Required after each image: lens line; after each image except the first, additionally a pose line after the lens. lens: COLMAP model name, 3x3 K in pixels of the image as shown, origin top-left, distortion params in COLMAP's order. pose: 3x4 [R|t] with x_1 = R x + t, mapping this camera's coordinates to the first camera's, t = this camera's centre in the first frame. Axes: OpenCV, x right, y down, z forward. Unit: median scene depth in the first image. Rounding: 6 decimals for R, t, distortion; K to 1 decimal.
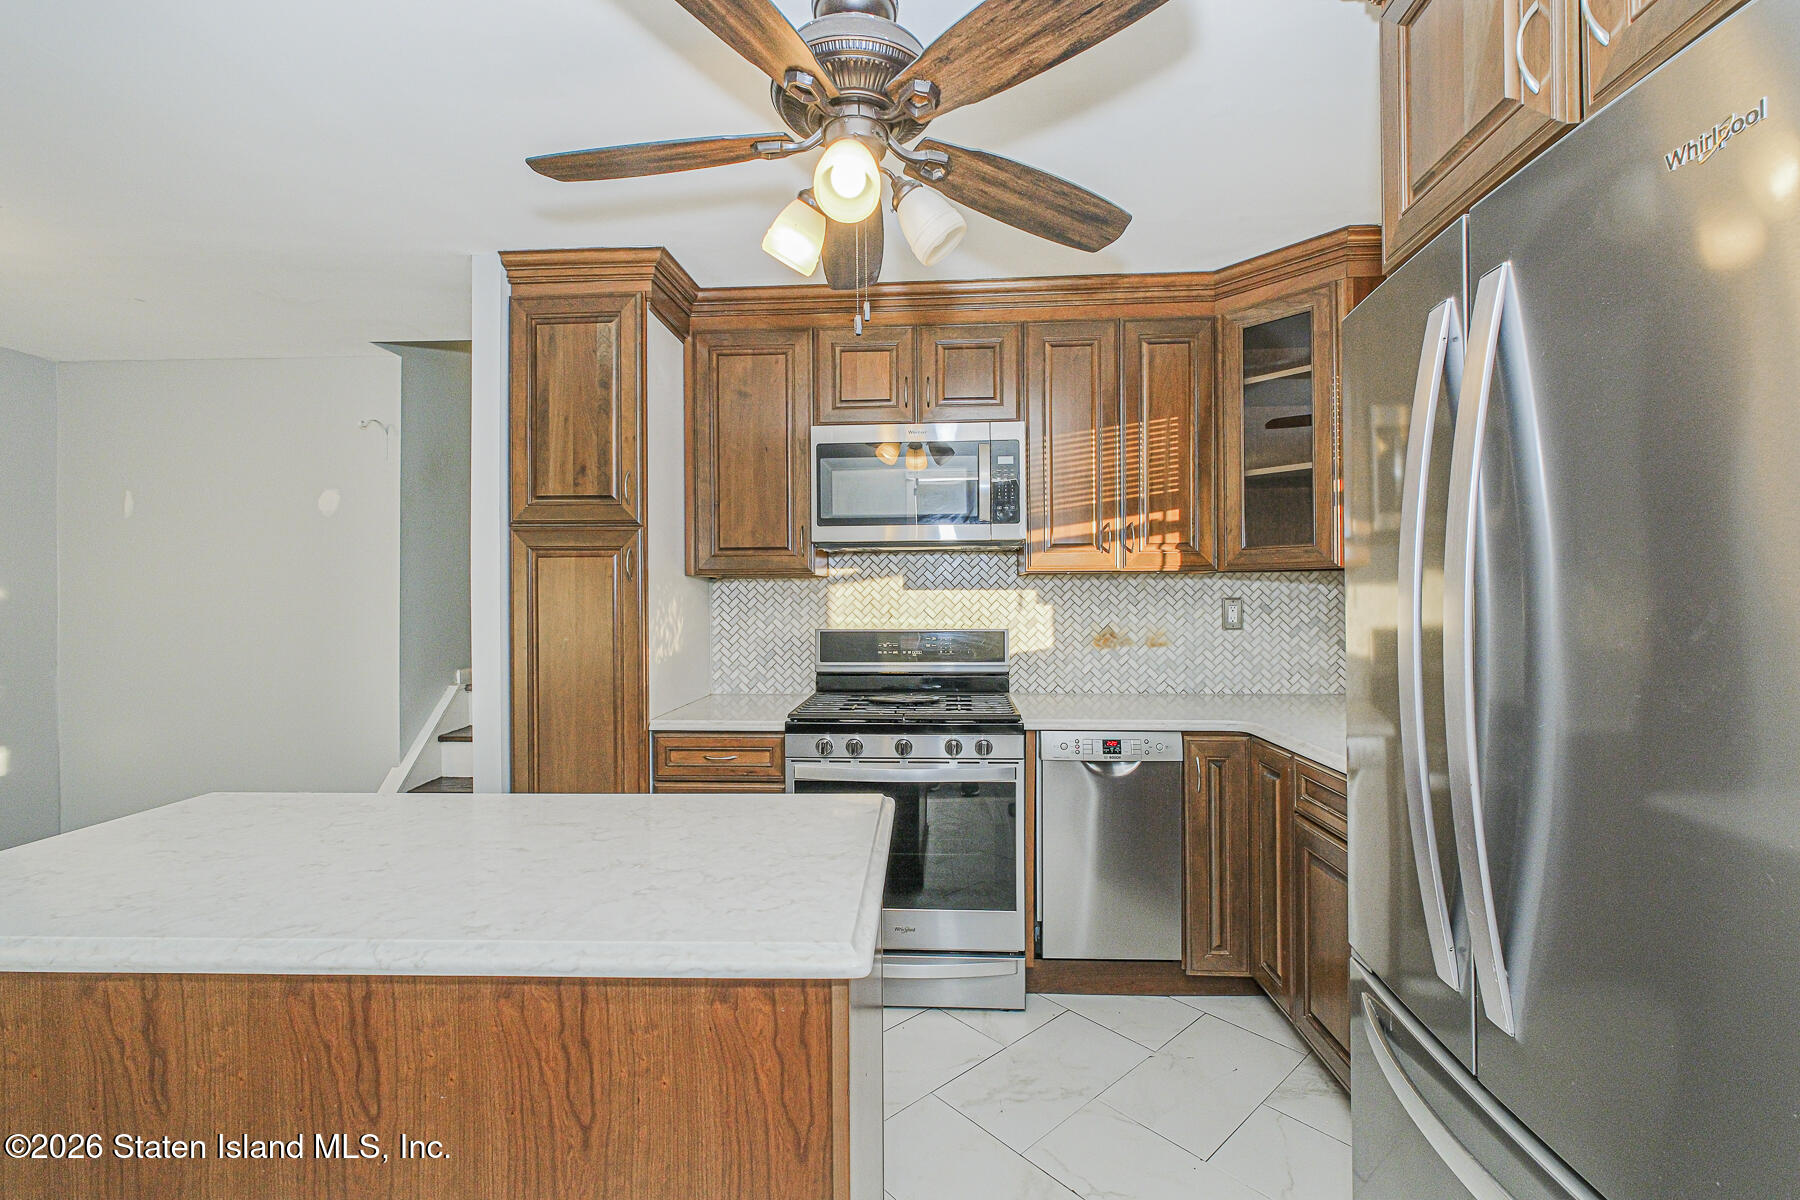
lens RADIAL K [[744.8, 0, 898.2], [0, 744.8, 595.9], [0, 0, 1]] dist [0.010493, -0.001247]
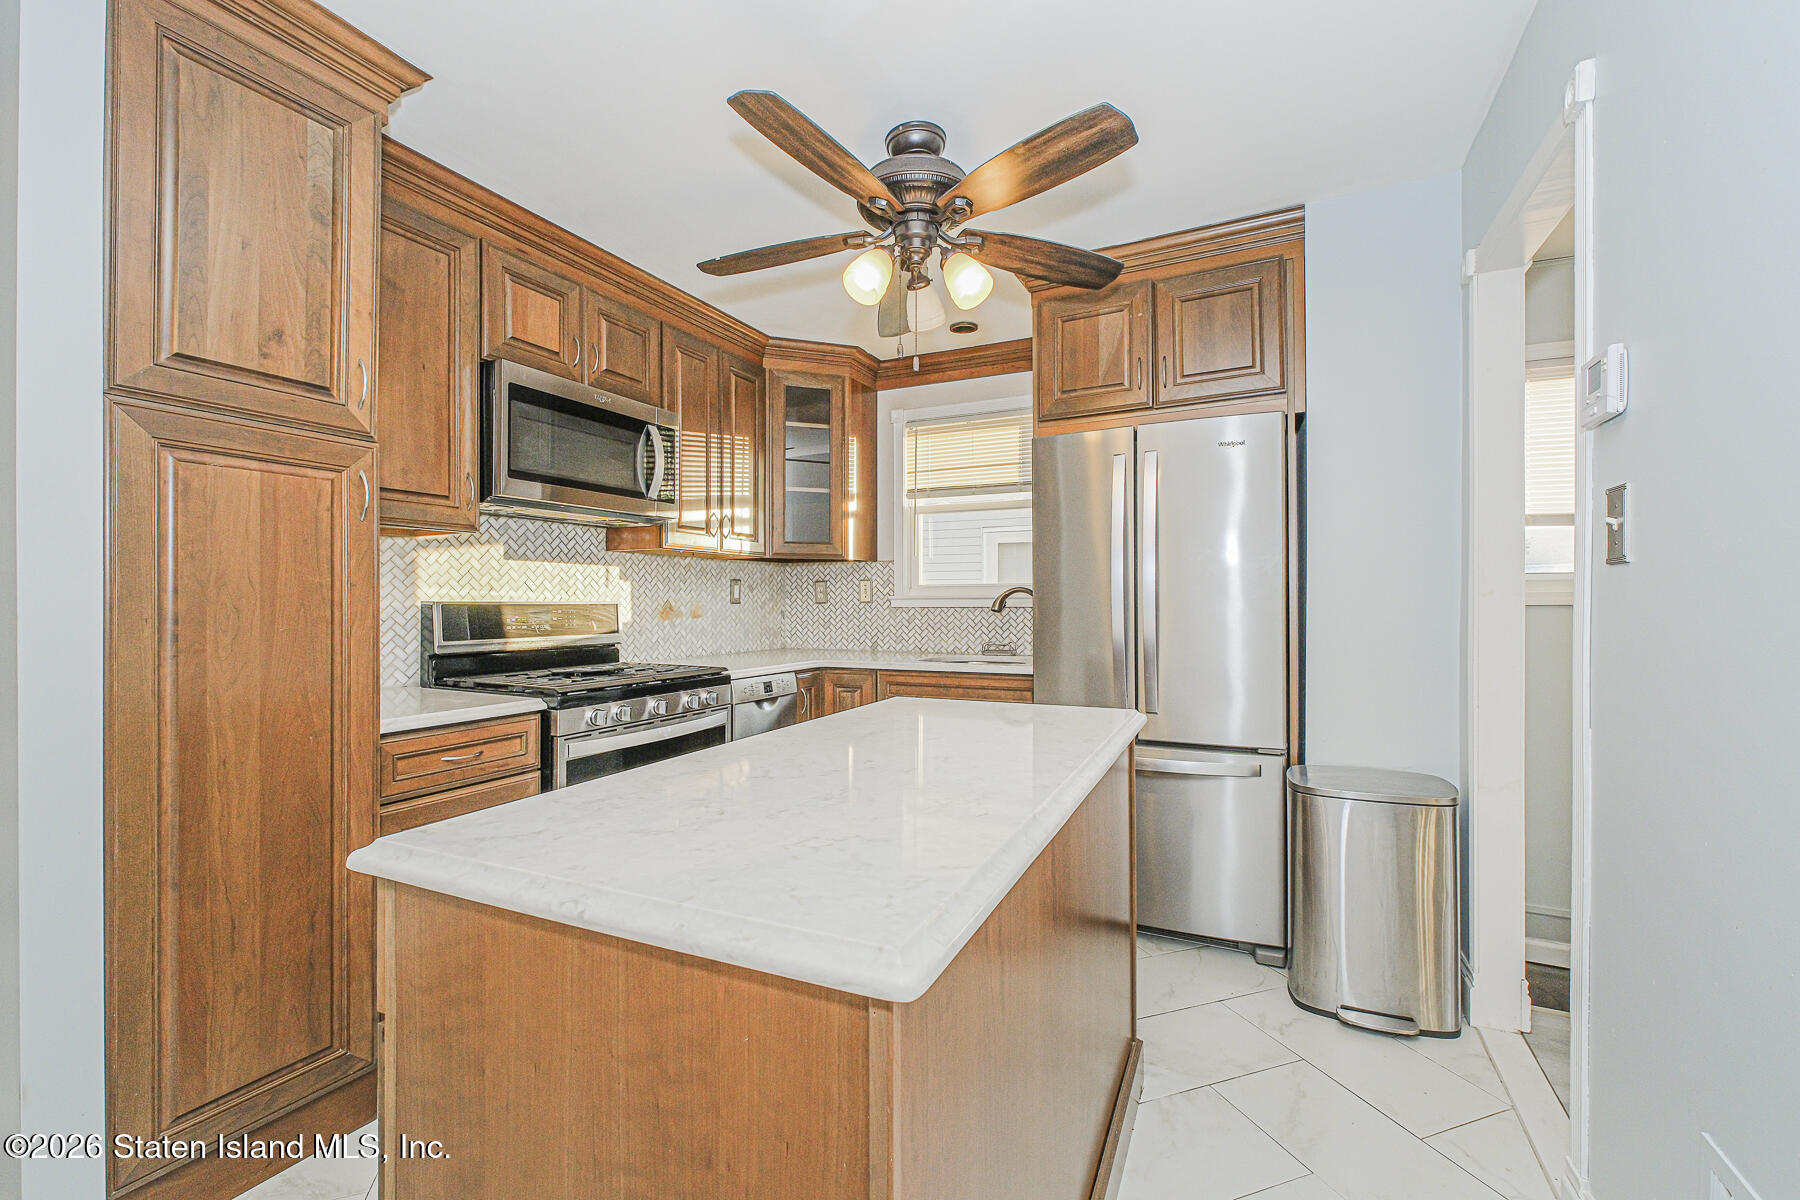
lens RADIAL K [[744.8, 0, 898.2], [0, 744.8, 596.7], [0, 0, 1]] dist [0.010493, -0.001247]
pose [[0.399598, 0.010297, 0.916633, -0.651043], [-0.003927, 0.999947, -0.009521, 0.045438], [-0.916682, 0.000204, 0.399617, 0.220018]]
